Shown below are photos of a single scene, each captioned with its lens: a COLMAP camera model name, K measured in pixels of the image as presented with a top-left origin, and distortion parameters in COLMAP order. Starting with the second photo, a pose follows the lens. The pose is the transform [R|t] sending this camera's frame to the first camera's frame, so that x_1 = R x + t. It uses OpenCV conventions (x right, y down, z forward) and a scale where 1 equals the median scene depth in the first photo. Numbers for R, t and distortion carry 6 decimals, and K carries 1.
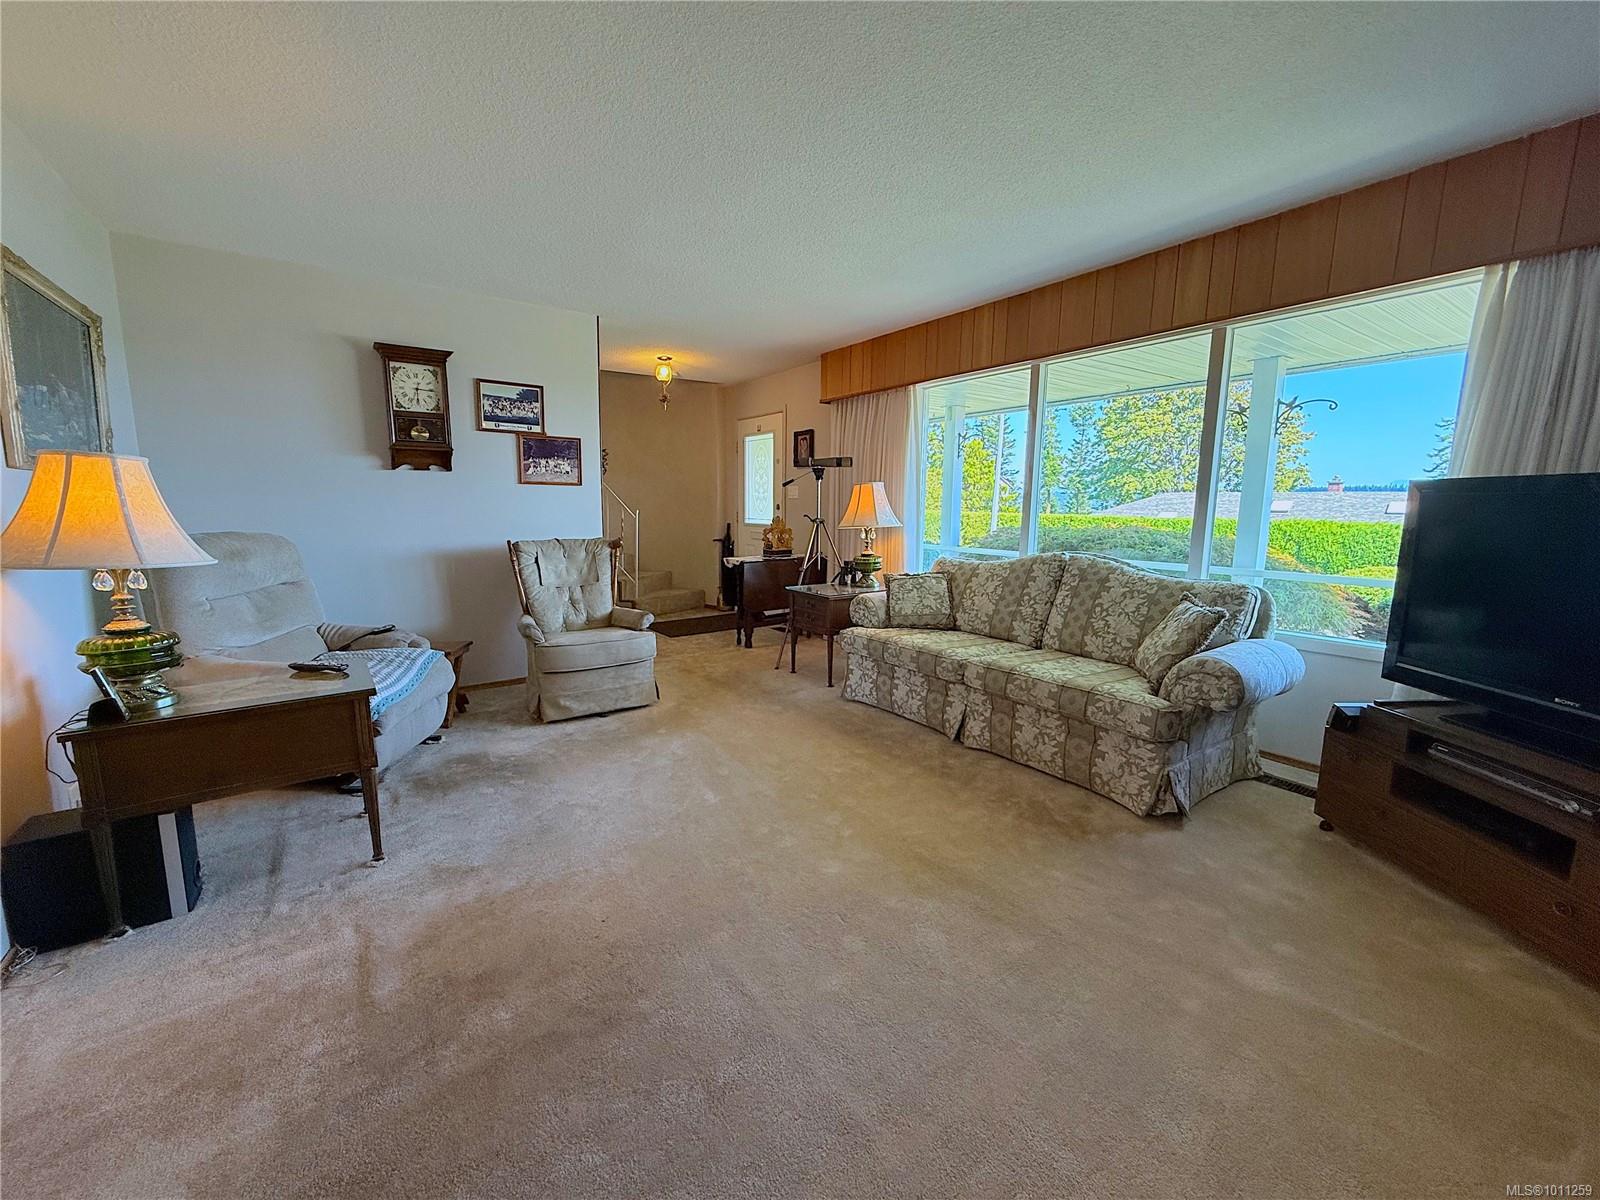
lens RADIAL K [[635.9, 0, 795.9], [0, 635.9, 600.7], [0, 0, 1]] dist [-0.002660, 0.000461]
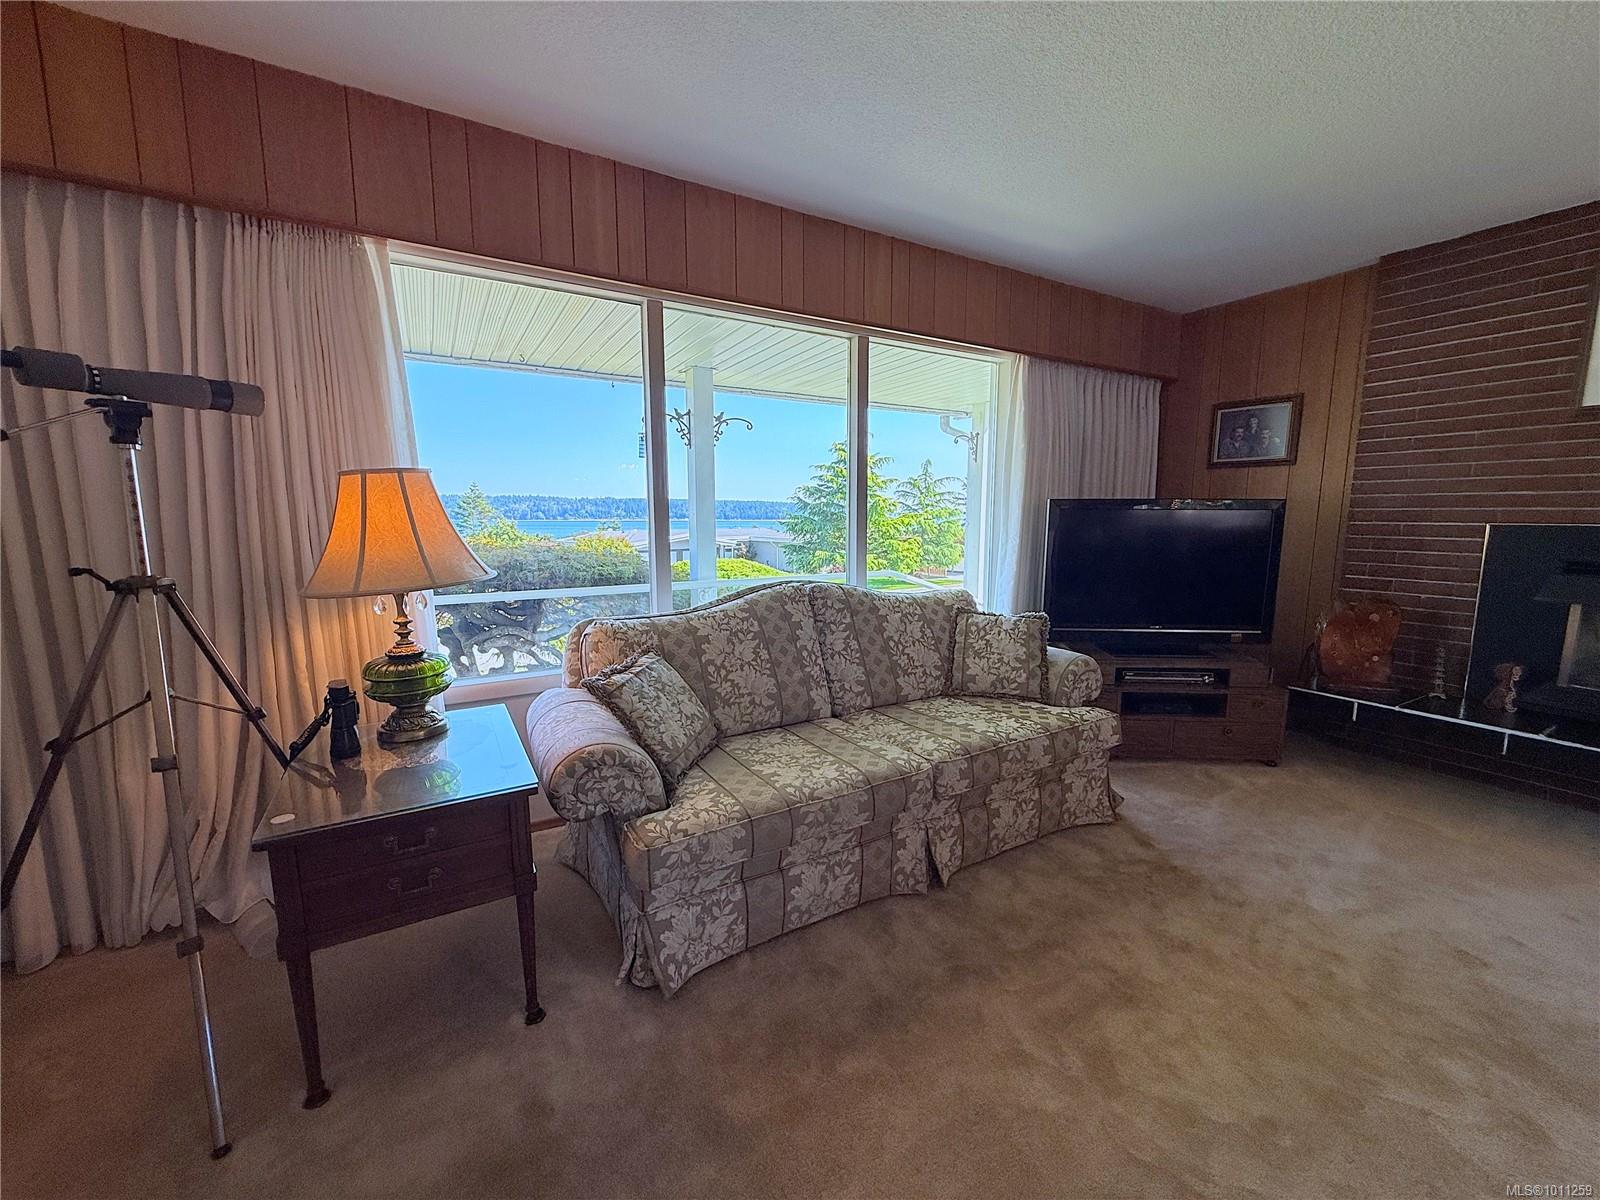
lens RADIAL K [[635.9, 0, 795.9], [0, 635.9, 600.7], [0, 0, 1]] dist [-0.002660, 0.000461]
pose [[0.079546, -0.142684, 0.986567, -0.294185], [0.151627, 0.979918, 0.129497, -0.141851], [-0.985232, 0.139289, 0.099583, 0.865083]]
